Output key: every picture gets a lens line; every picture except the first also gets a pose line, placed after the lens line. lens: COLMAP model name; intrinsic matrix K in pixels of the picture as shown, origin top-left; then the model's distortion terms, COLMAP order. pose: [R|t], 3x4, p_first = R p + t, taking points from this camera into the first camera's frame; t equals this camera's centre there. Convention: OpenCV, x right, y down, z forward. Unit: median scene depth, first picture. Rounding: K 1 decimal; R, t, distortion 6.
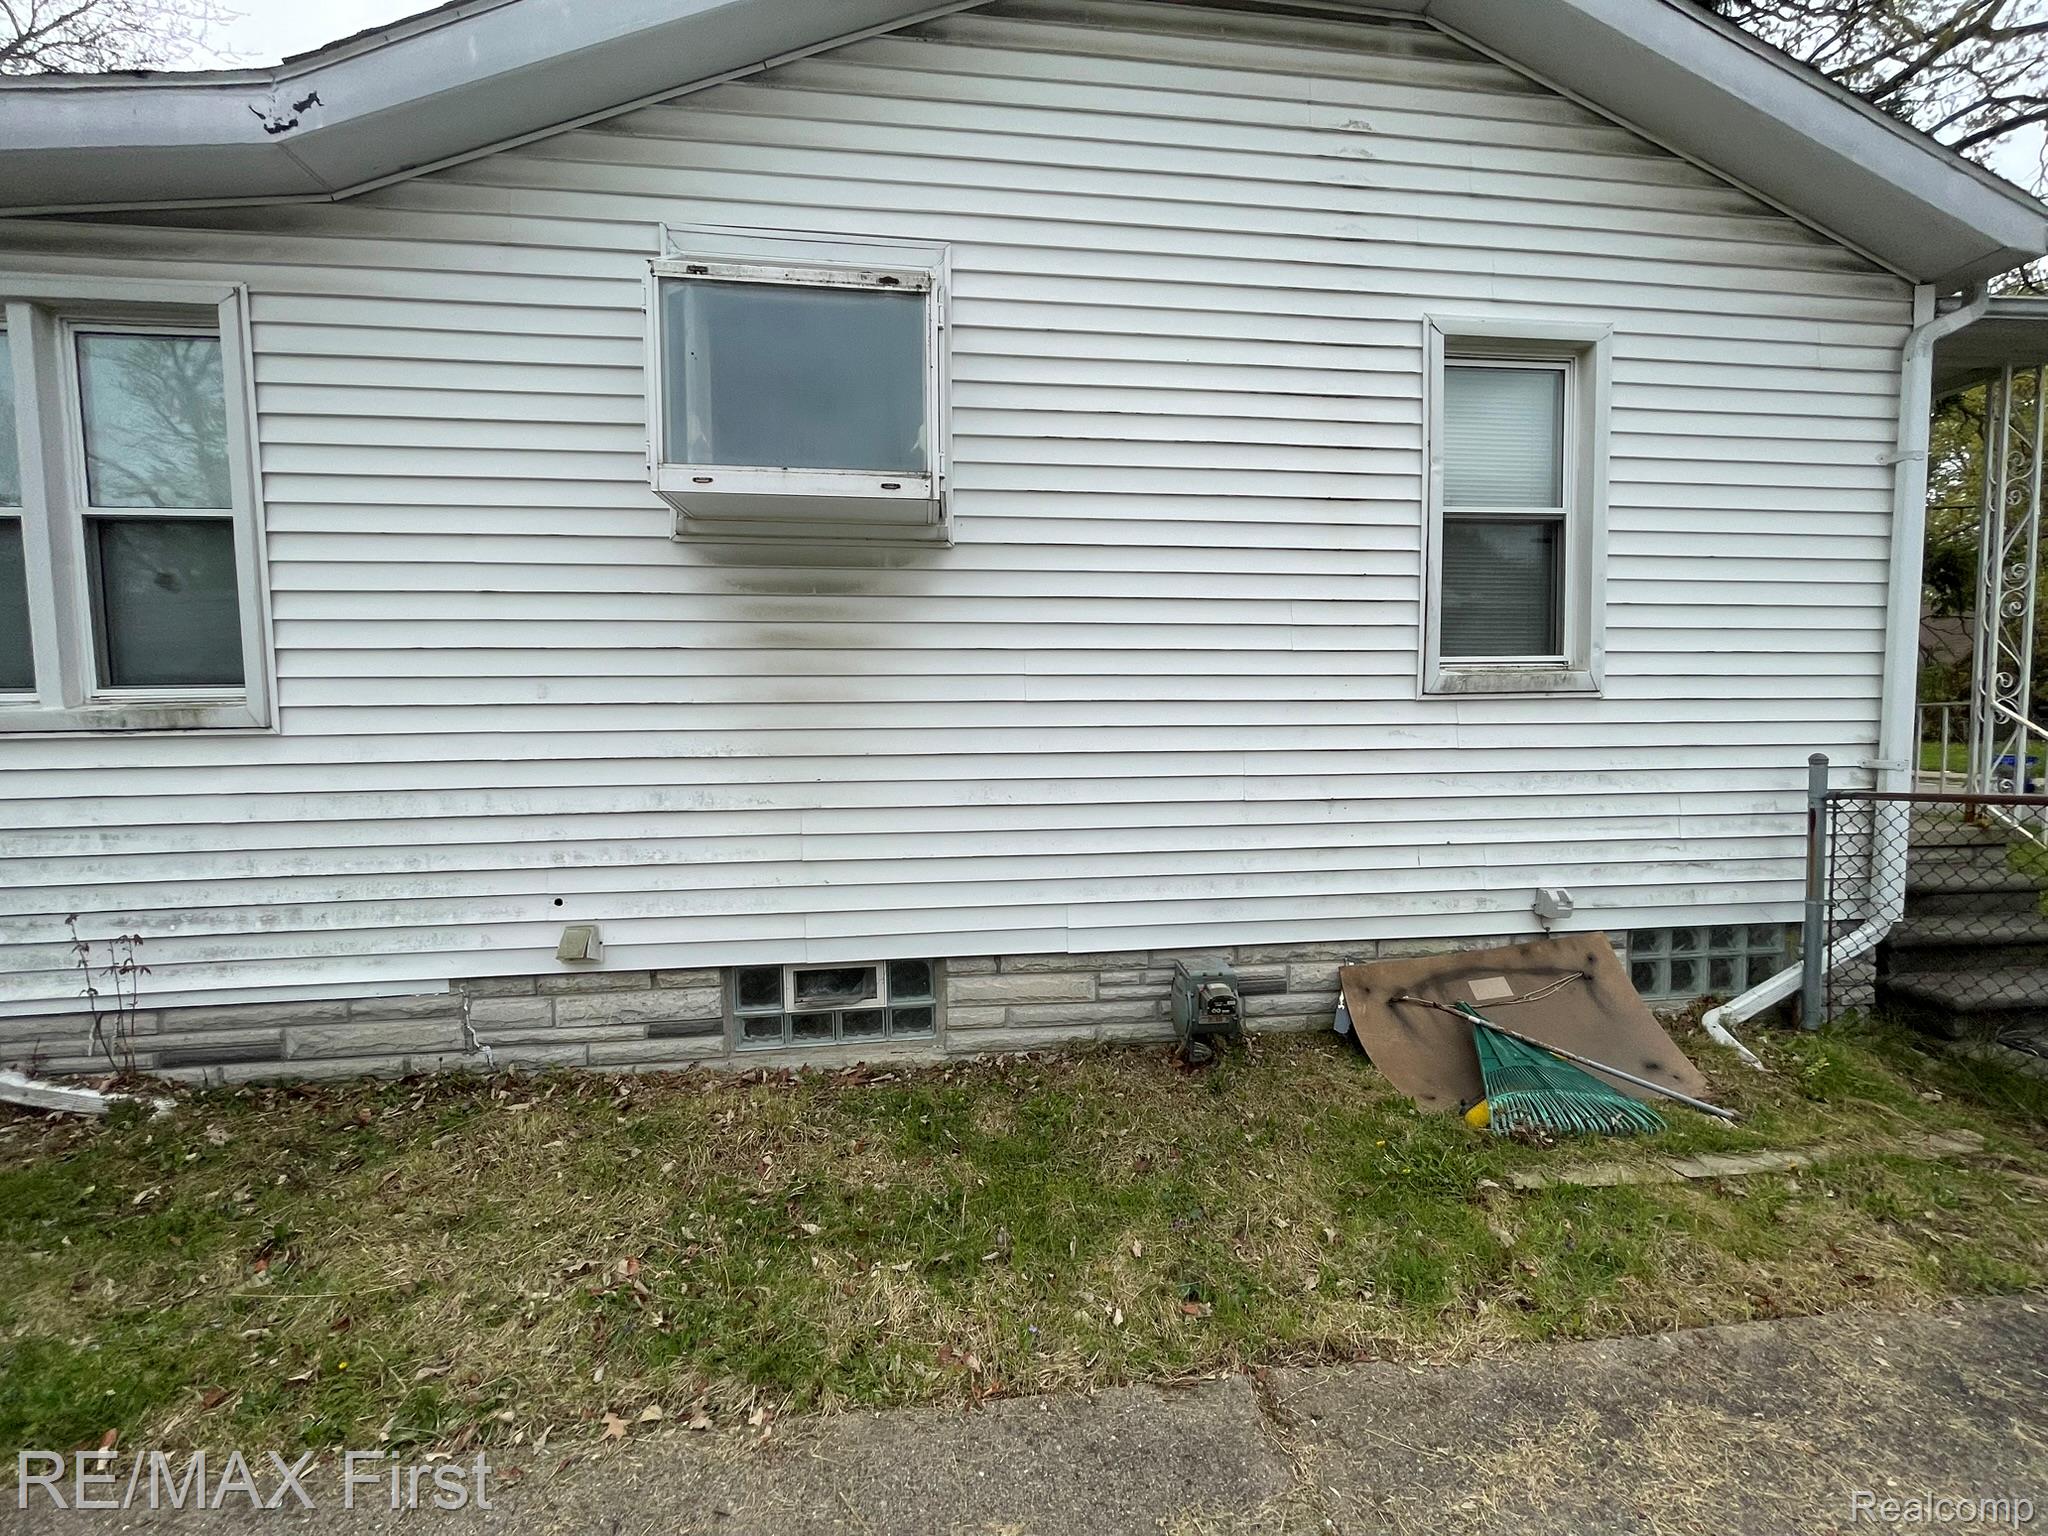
lens RADIAL K [[831.3, 0, 990.6], [0, 831.3, 755.8], [0, 0, 1]] dist [-0.005257, 0.000688]
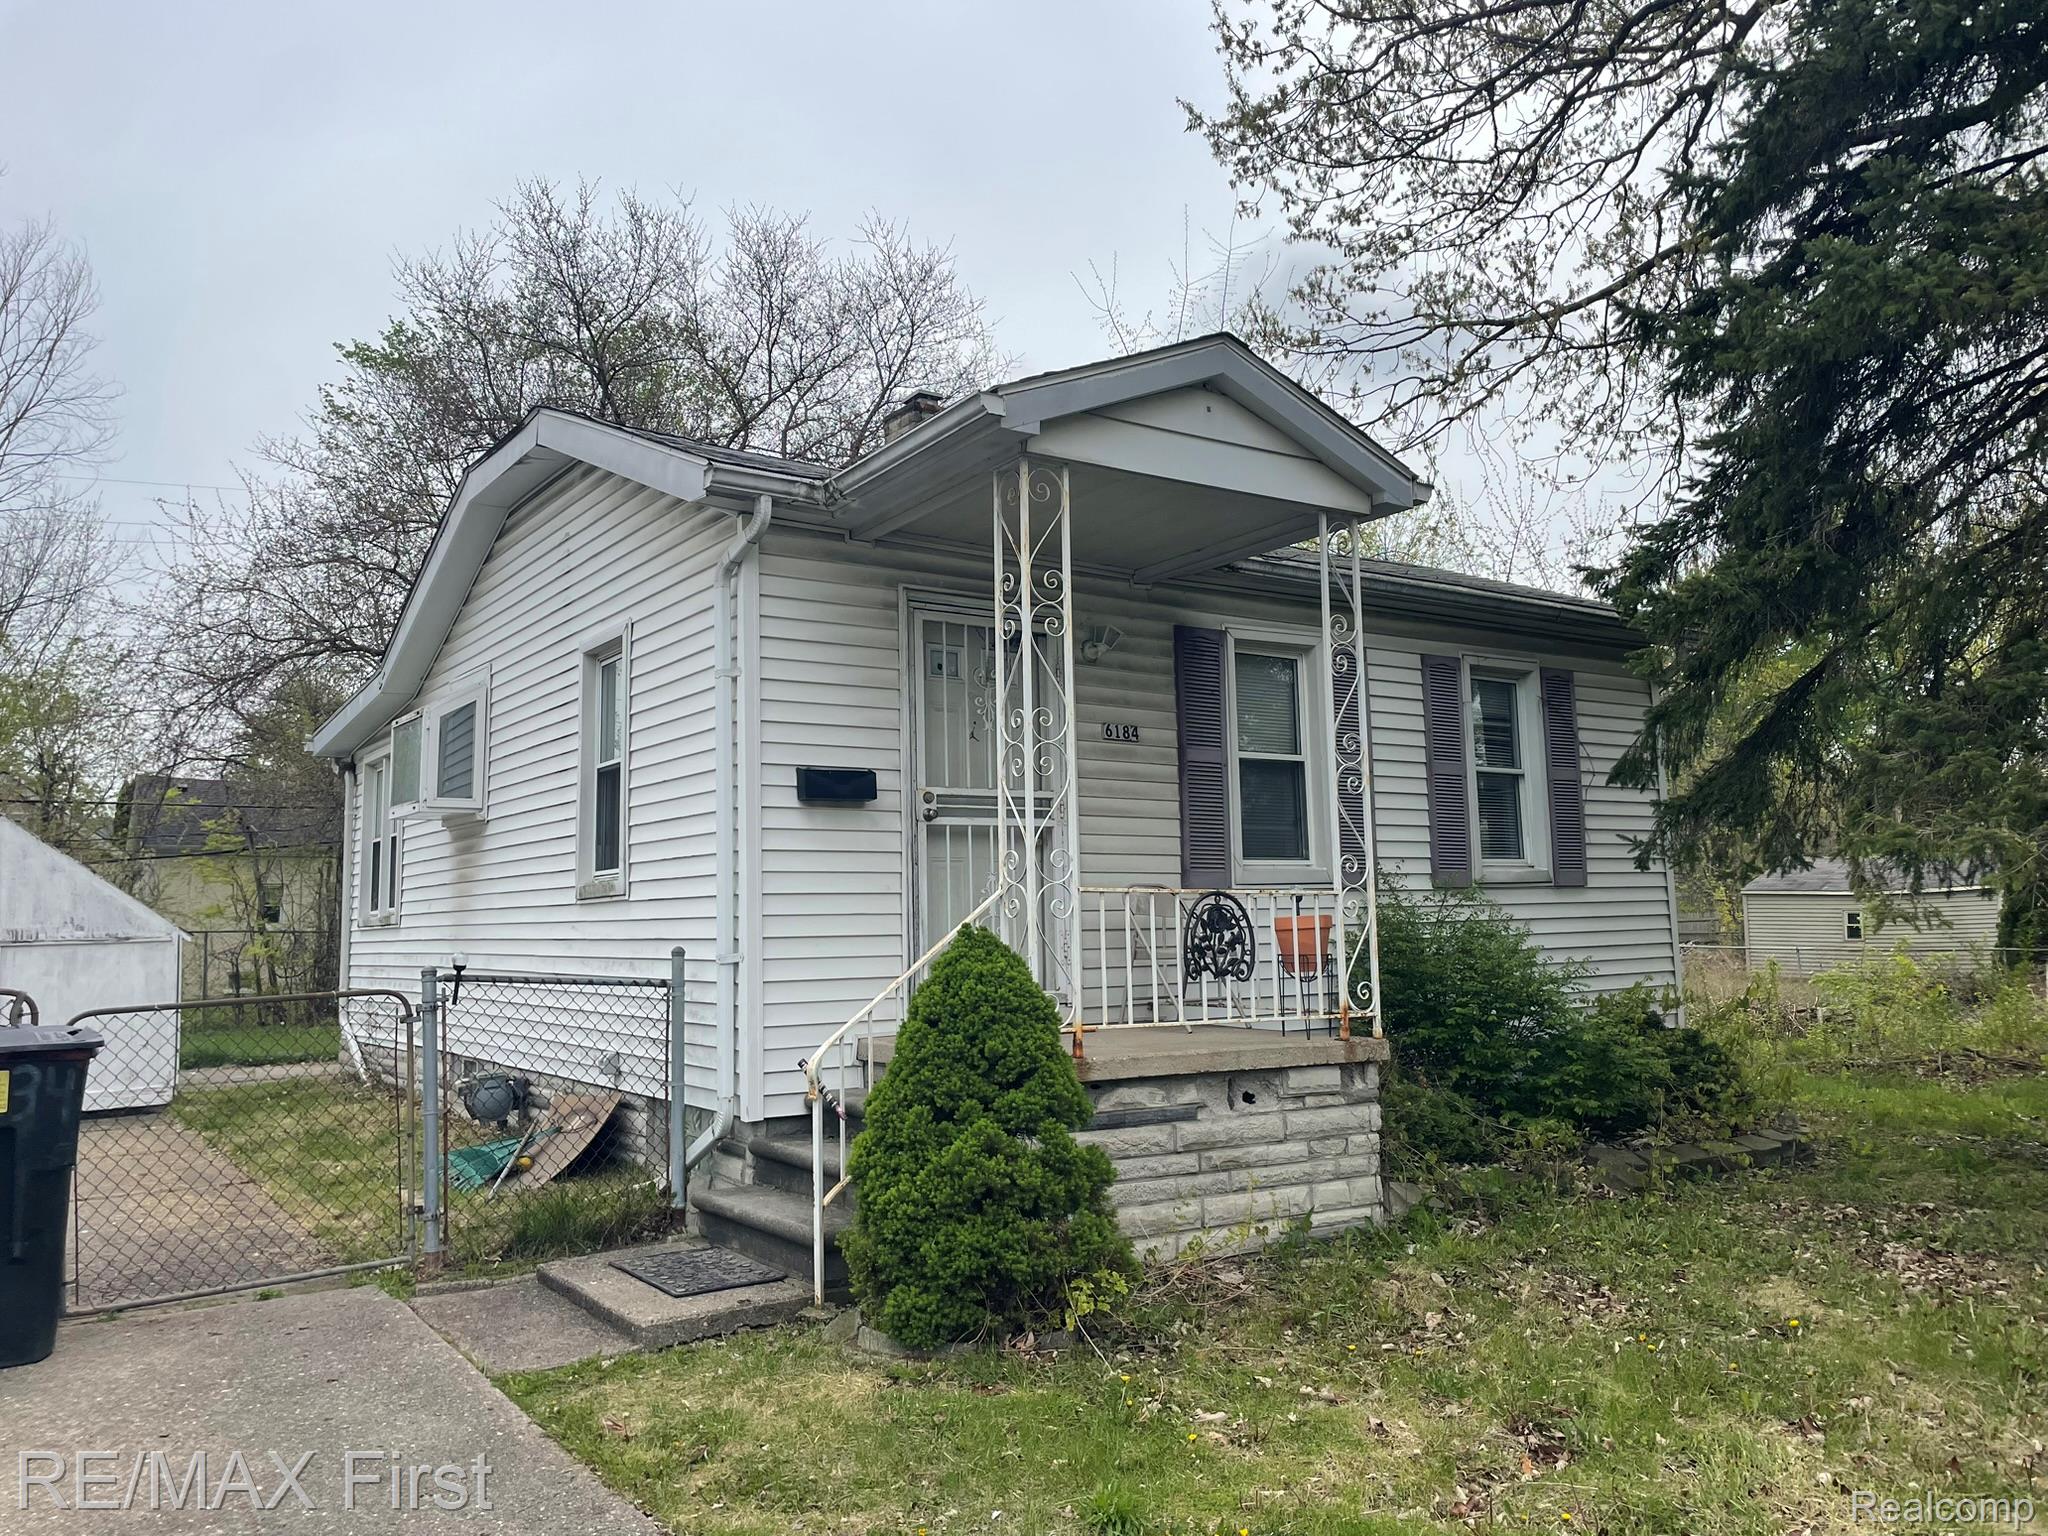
lens RADIAL K [[1516.2, 0, 997.8], [0, 1516.2, 754.2], [0, 0, 1]] dist [0.088845, -0.112769]
pose [[0.459275, -0.097625, -0.882913, 3.616554], [-0.035548, 0.991126, -0.128082, -0.014413], [0.887583, 0.090211, 0.451729, 0.502777]]
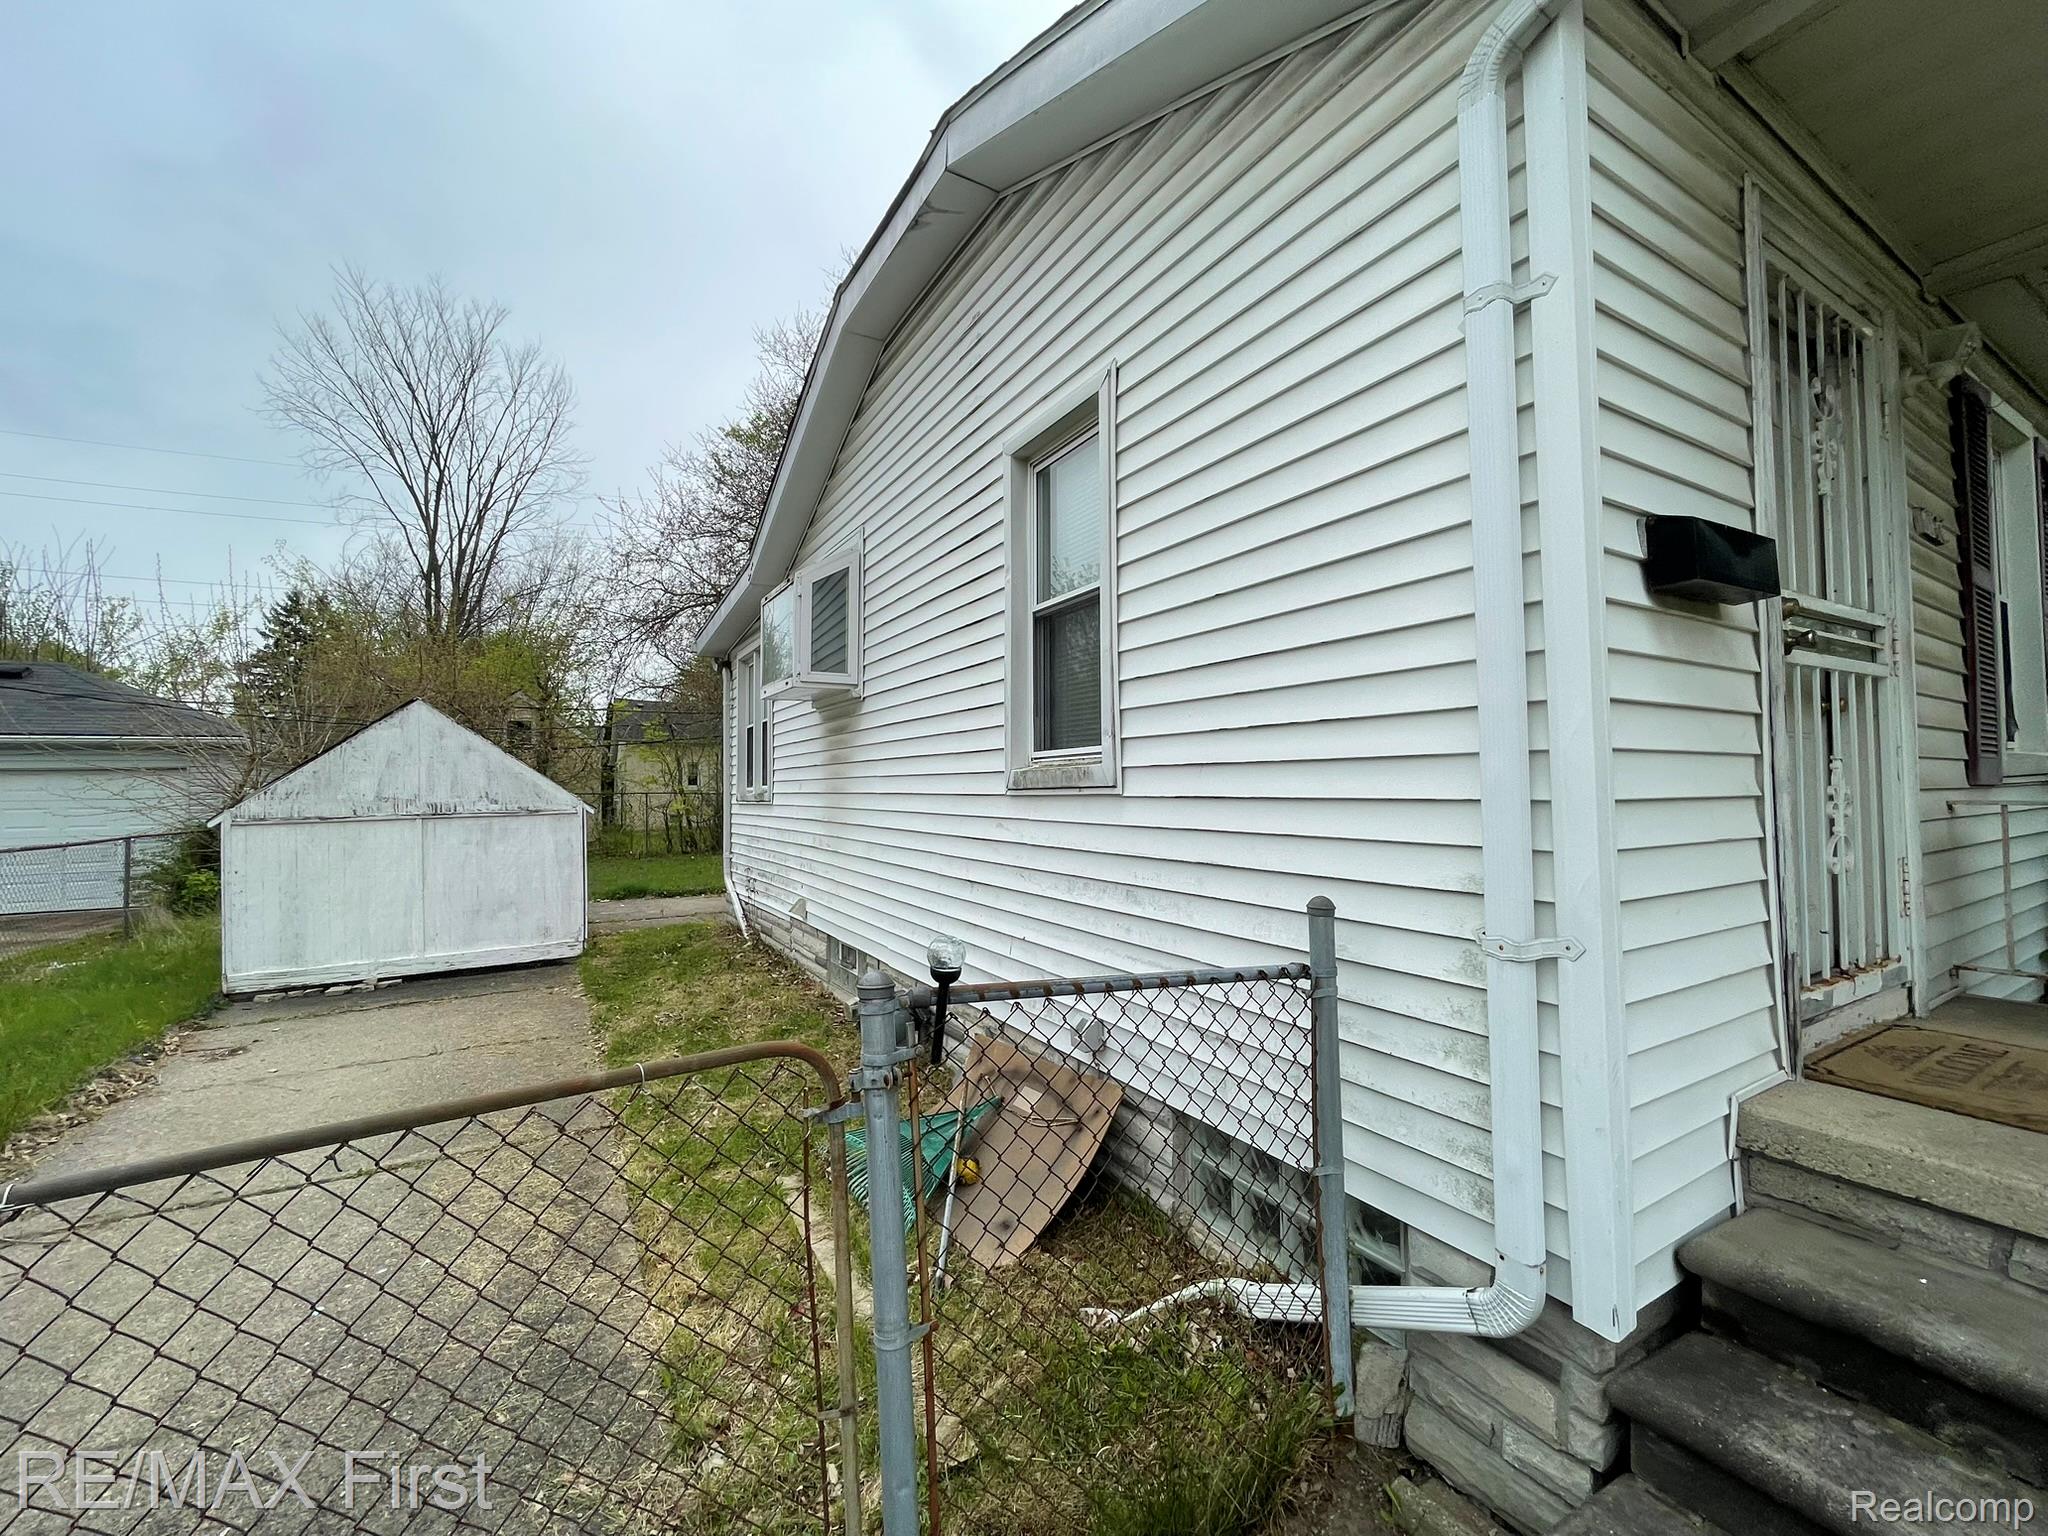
lens RADIAL K [[831.3, 0, 1028.1], [0, 831.3, 761.6], [0, 0, 1]] dist [-0.005257, 0.000688]
pose [[0.402761, -0.023675, -0.914999, 1.702283], [-0.044939, 0.997948, -0.045602, -0.071891], [0.914201, 0.059486, 0.400871, 0.684448]]
